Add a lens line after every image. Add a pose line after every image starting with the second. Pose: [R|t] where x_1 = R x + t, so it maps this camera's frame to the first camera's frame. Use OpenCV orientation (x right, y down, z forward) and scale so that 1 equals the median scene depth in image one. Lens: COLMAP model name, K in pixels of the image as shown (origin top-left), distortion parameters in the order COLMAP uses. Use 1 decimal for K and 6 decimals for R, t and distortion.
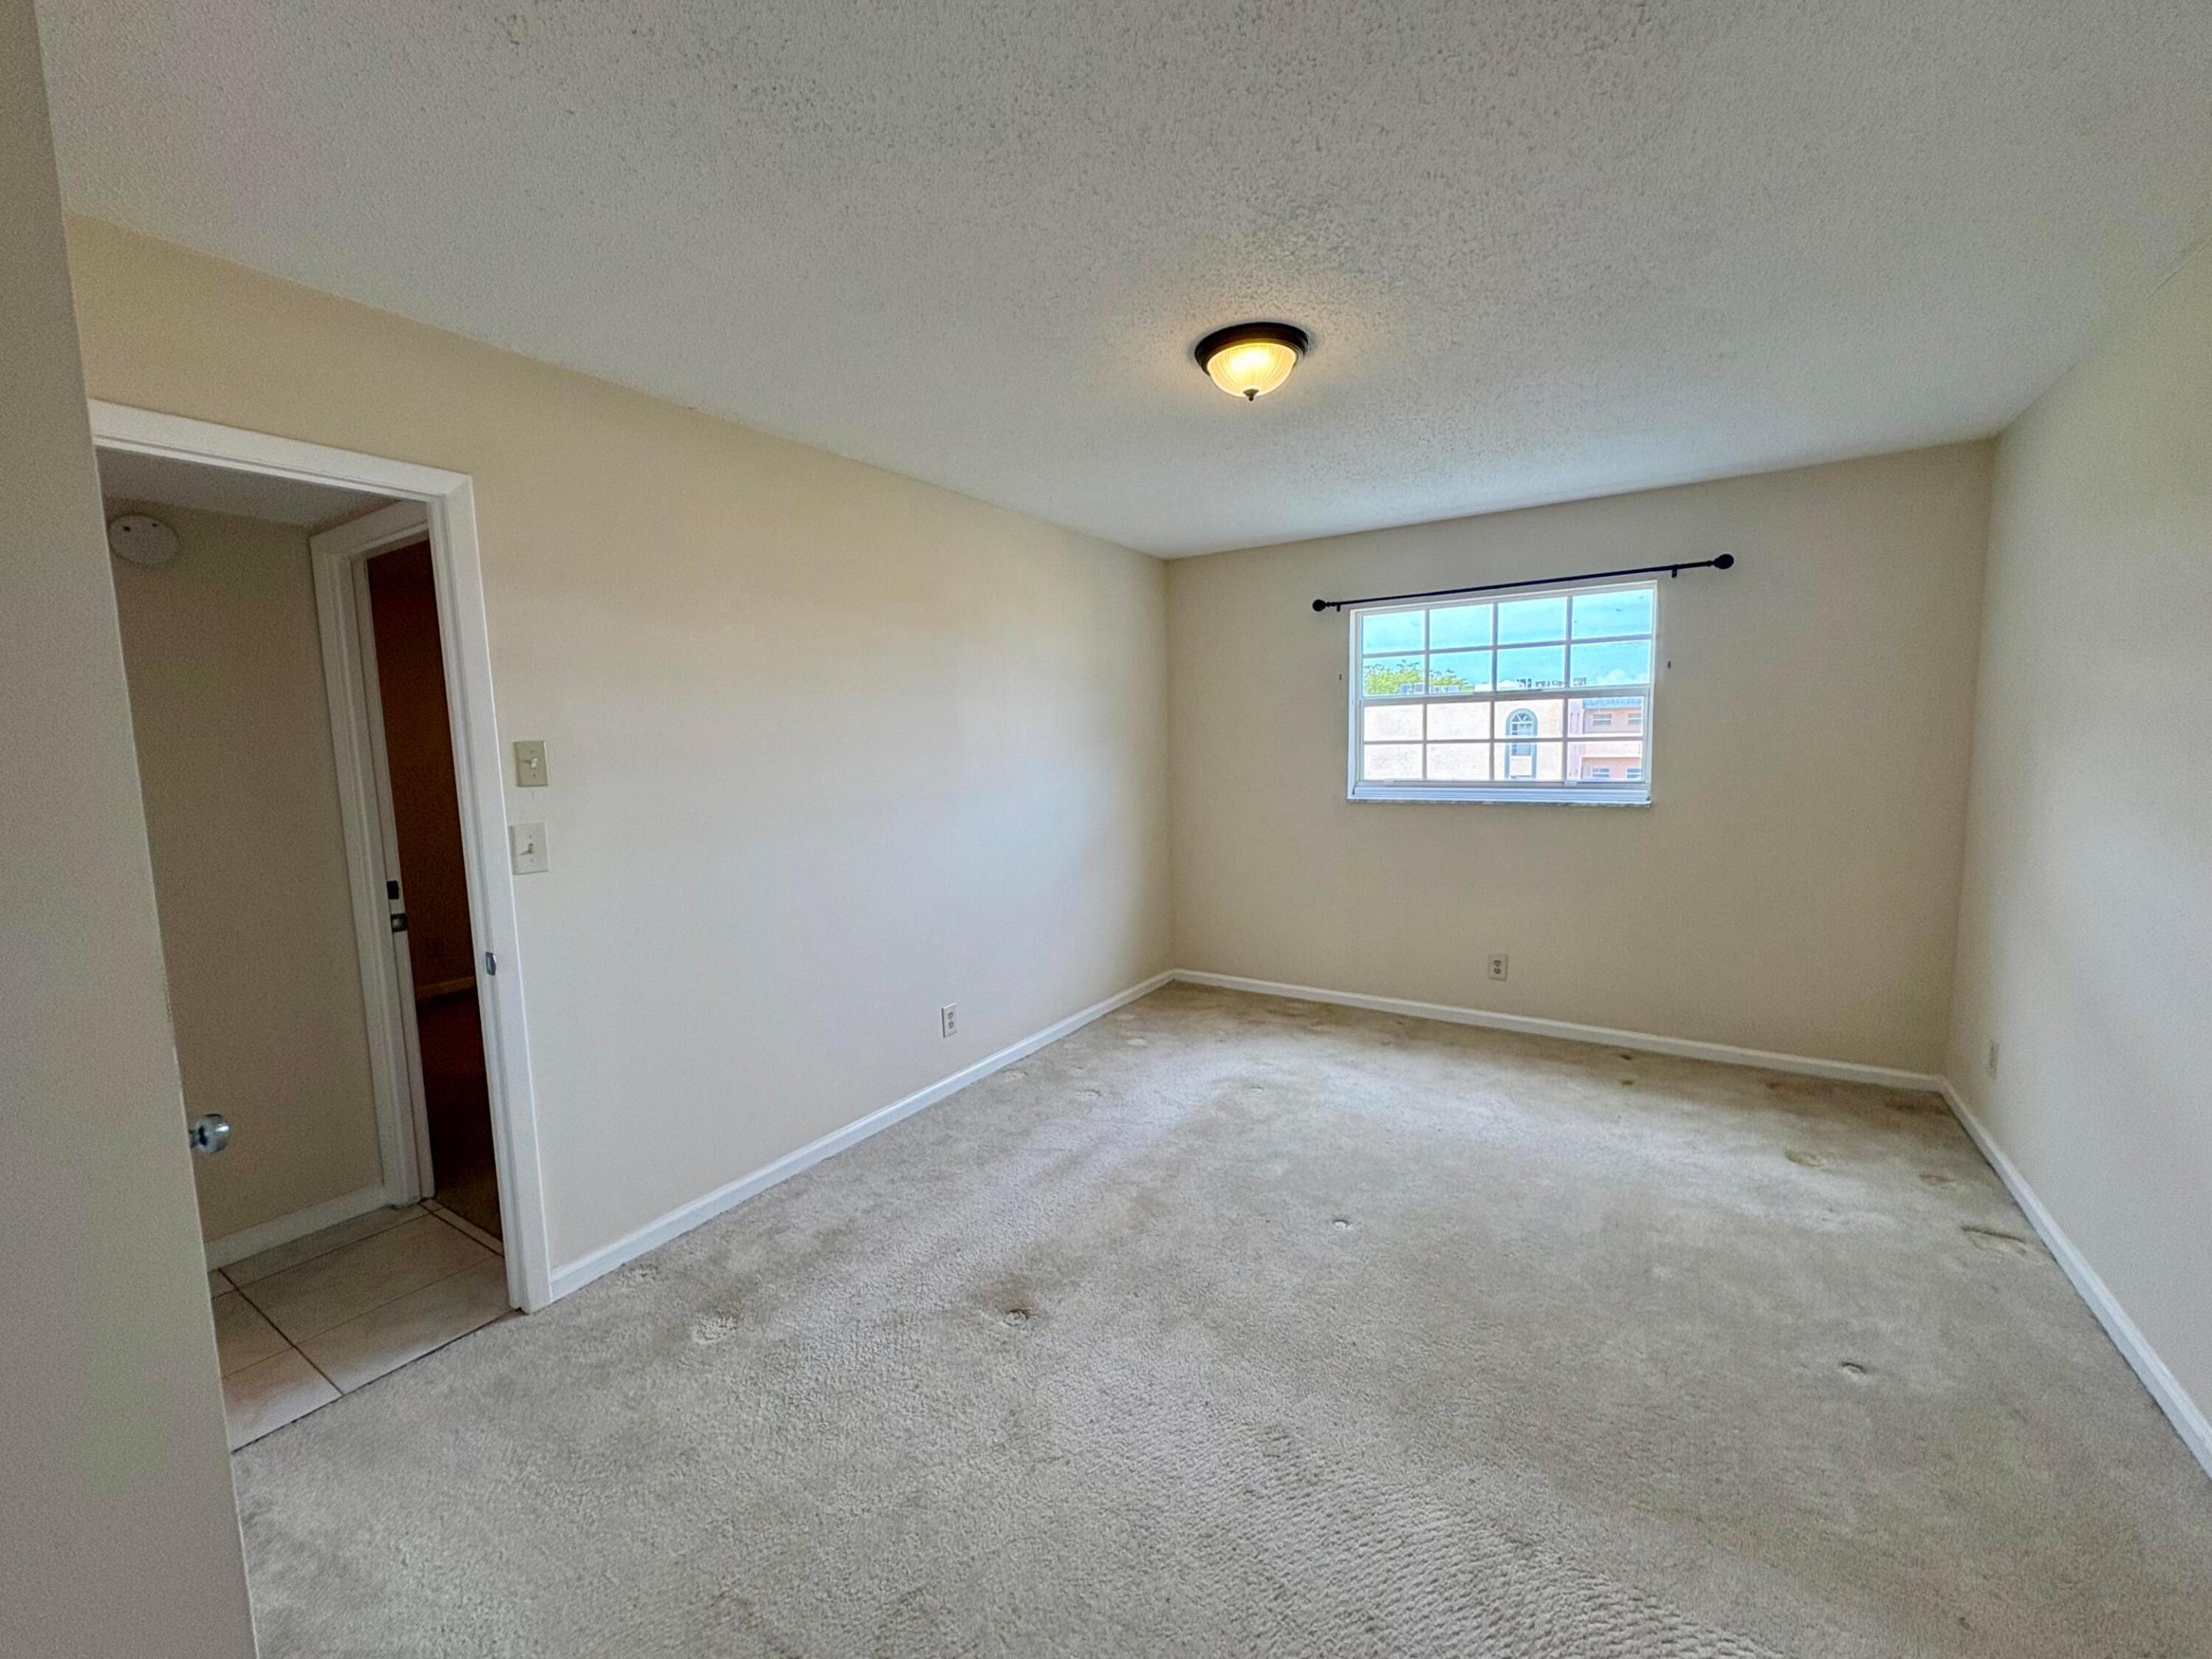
lens RADIAL K [[883.2, 0, 1103.2], [0, 883.2, 829.5], [0, 0, 1]] dist [0.002320, -0.000646]
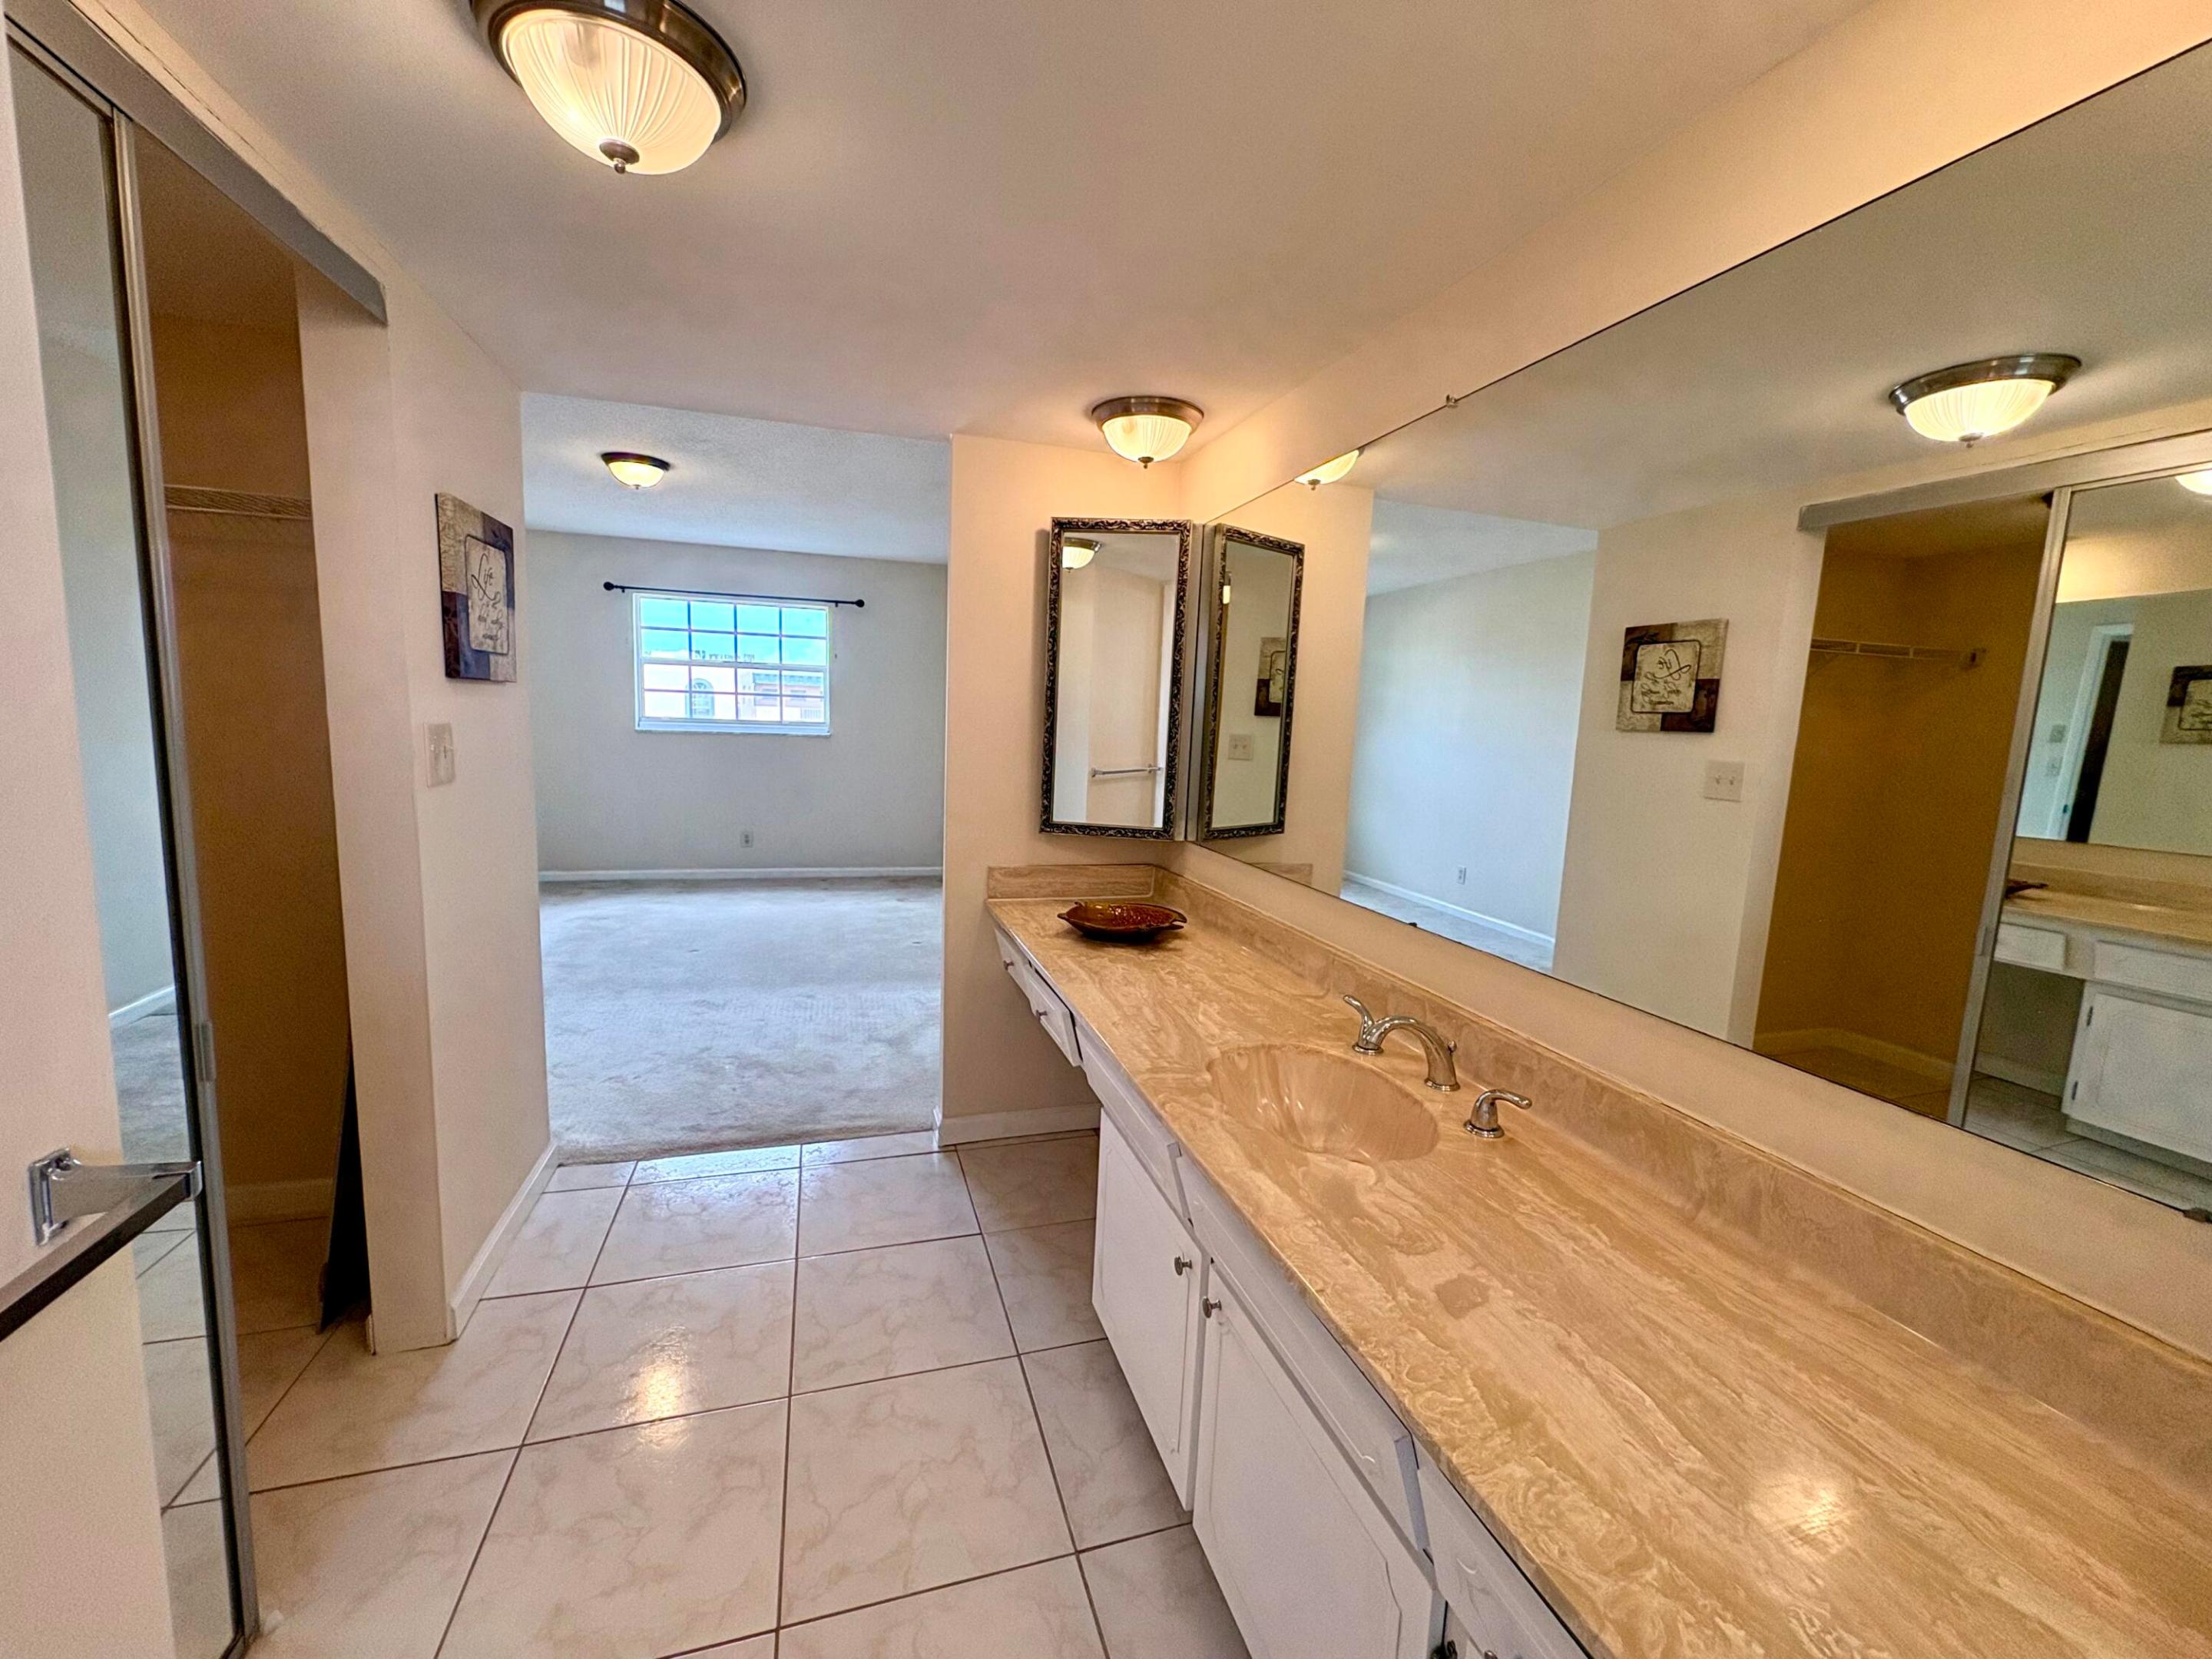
lens RADIAL K [[883.2, 0, 1103.2], [0, 883.2, 829.5], [0, 0, 1]] dist [0.002320, -0.000646]
pose [[0.640637, -0.051162, 0.766138, -0.381992], [0.024617, 0.998633, 0.046103, 0.089837], [-0.767449, -0.010675, 0.641021, -0.537184]]
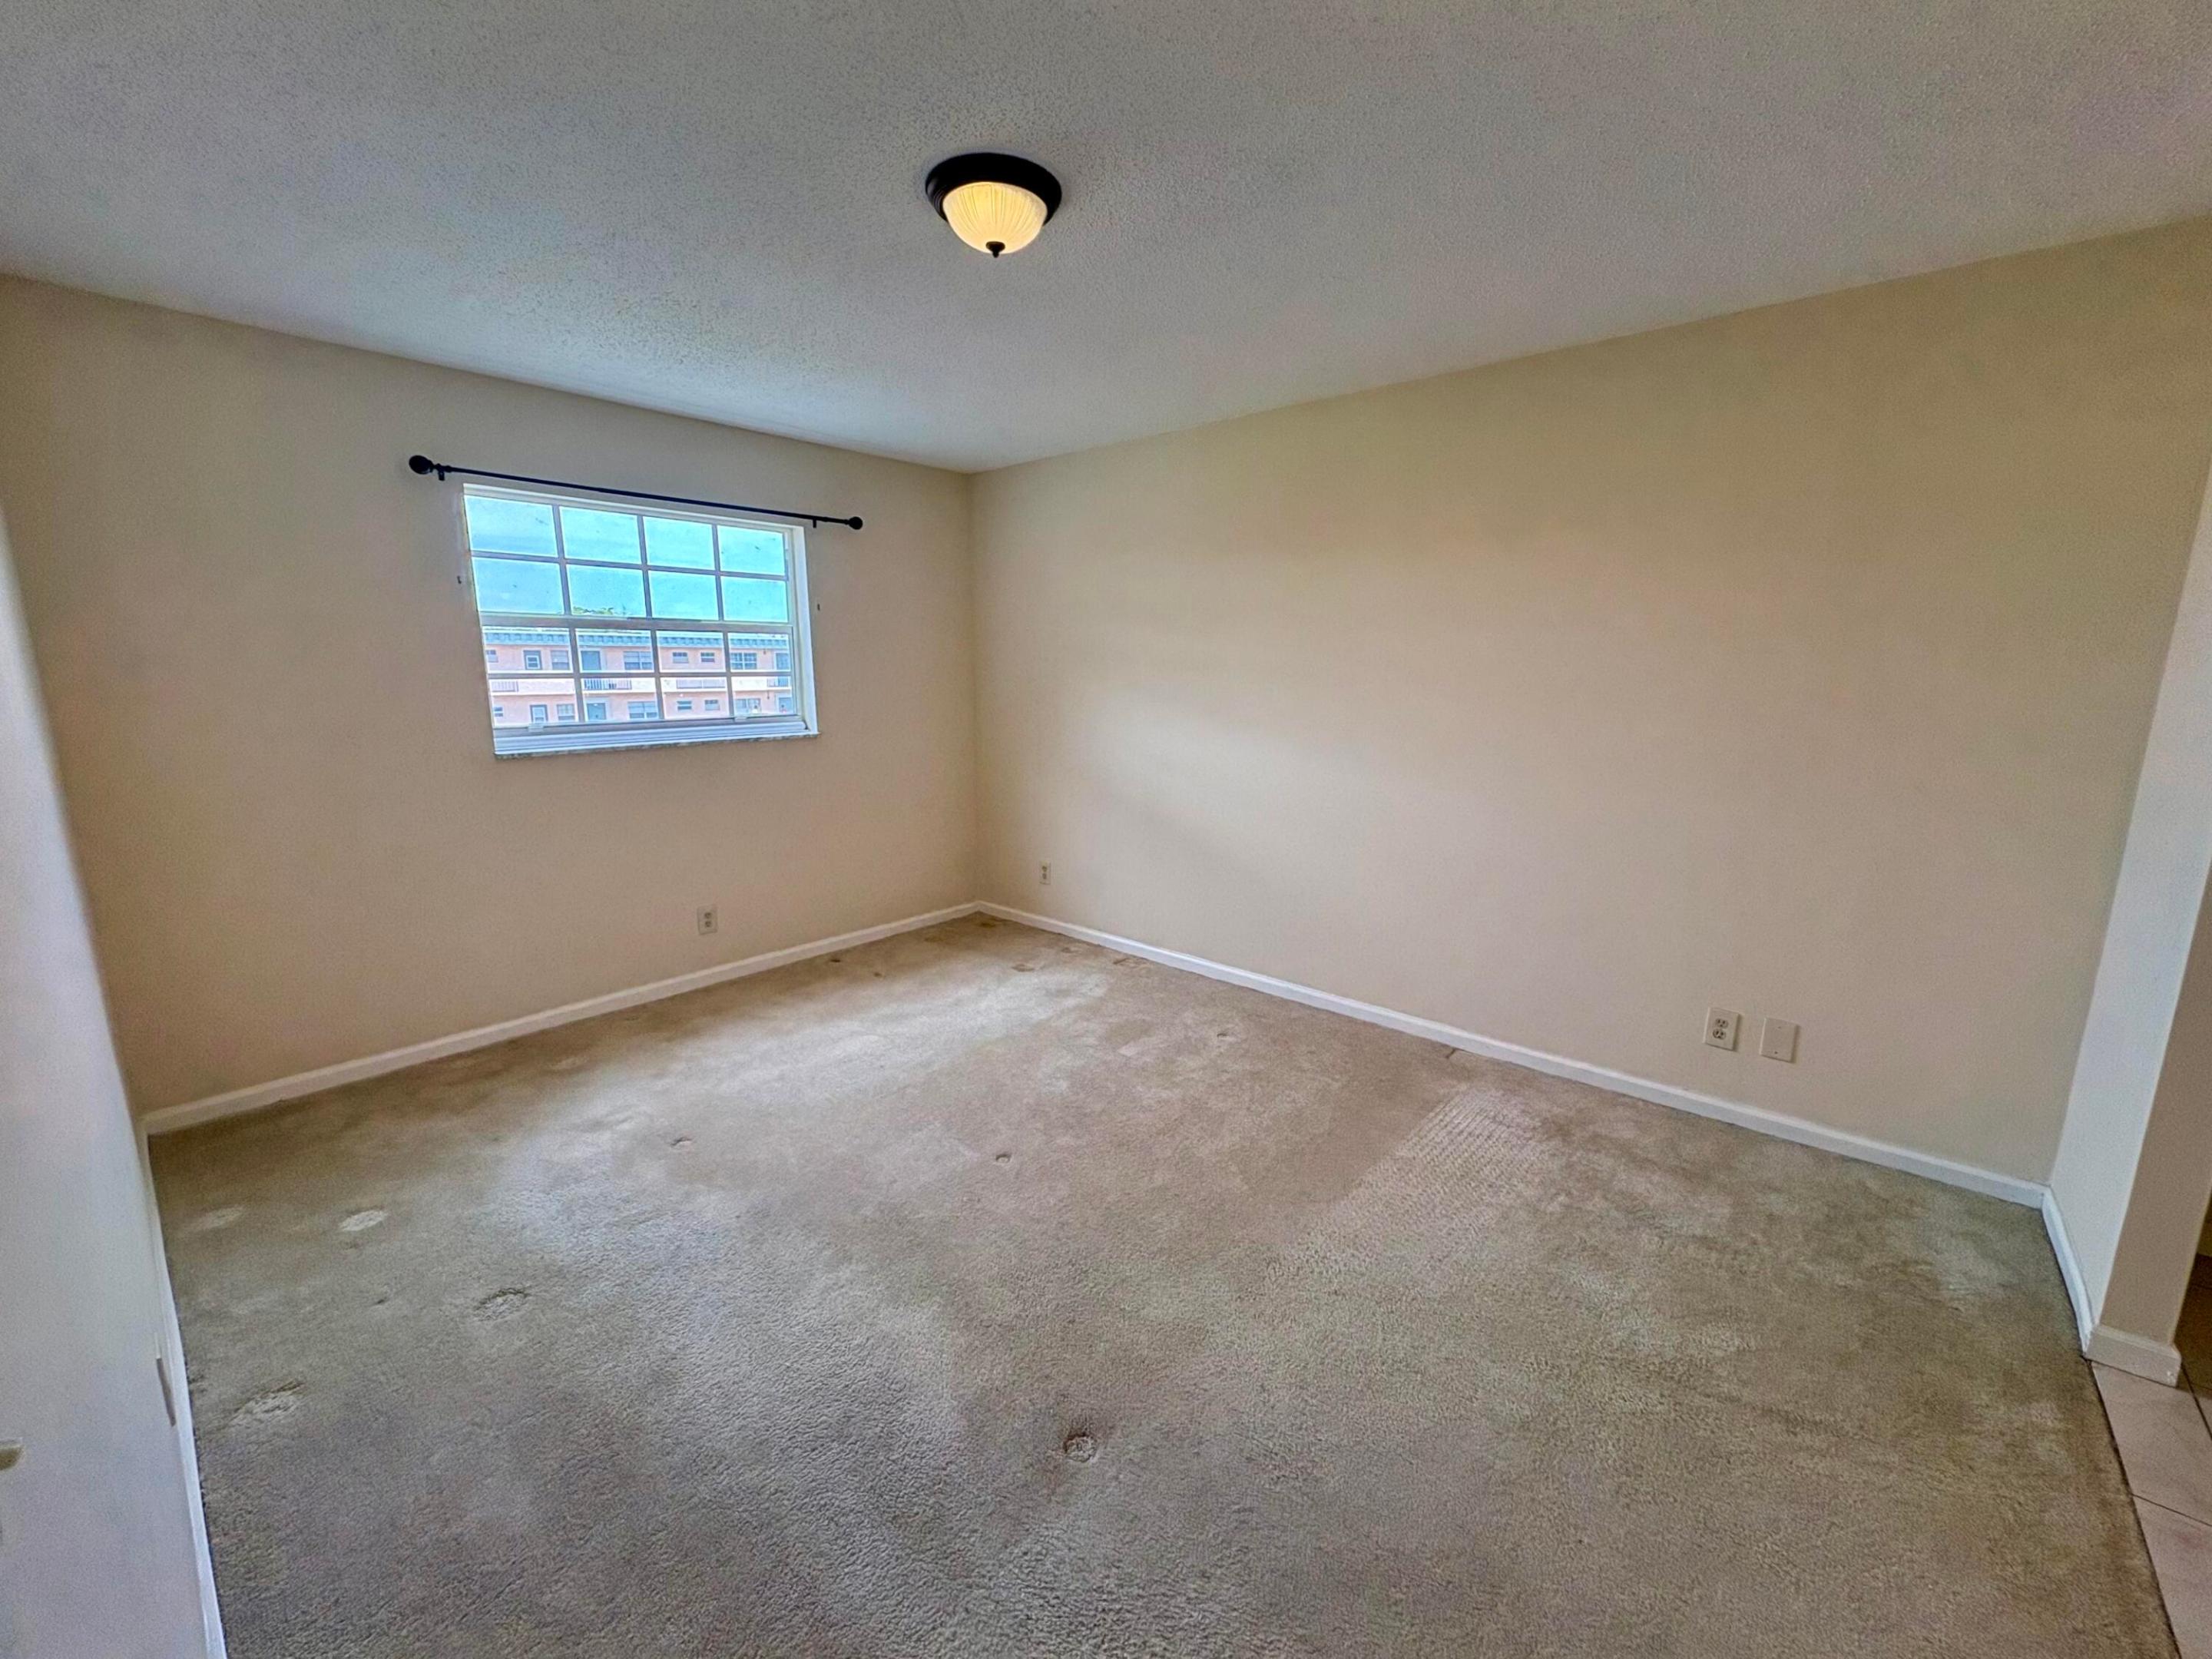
lens RADIAL K [[883.2, 0, 1103.2], [0, 883.2, 829.5], [0, 0, 1]] dist [0.002320, -0.000646]
pose [[0.143107, -0.160052, 0.976680, -0.426712], [0.096579, 0.984386, 0.147163, -0.038540], [-0.984984, 0.073266, 0.156330, 0.477441]]
